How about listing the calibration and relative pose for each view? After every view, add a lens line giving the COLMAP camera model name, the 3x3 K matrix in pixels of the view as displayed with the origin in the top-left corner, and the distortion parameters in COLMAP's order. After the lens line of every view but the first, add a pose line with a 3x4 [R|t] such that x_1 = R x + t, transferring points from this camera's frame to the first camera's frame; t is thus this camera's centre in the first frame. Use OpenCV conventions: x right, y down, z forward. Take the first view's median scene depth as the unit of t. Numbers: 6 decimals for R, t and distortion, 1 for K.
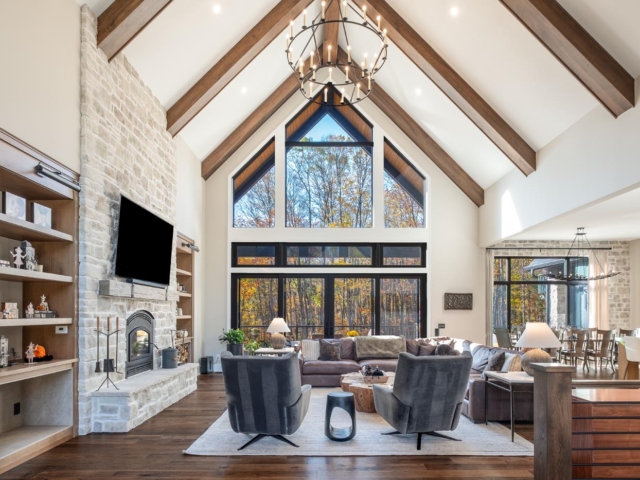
lens RADIAL K [[401.3, 0, 329.7], [0, 401.3, 309.0], [0, 0, 1]] dist [-0.006786, -0.000846]
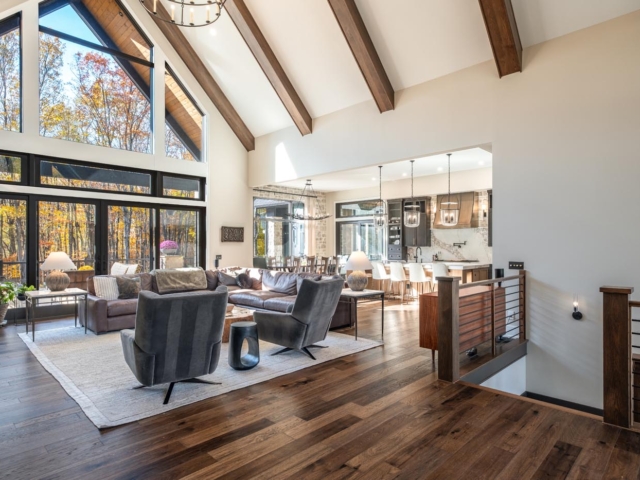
lens RADIAL K [[387.9, 0, 320.1], [0, 387.9, 245.0], [0, 0, 1]] dist [-0.003073, -0.000343]
pose [[0.701770, -0.002092, 0.712400, -0.266361], [-0.005027, 0.999956, 0.007889, 0.000676], [-0.712386, -0.009117, 0.701729, 0.082935]]
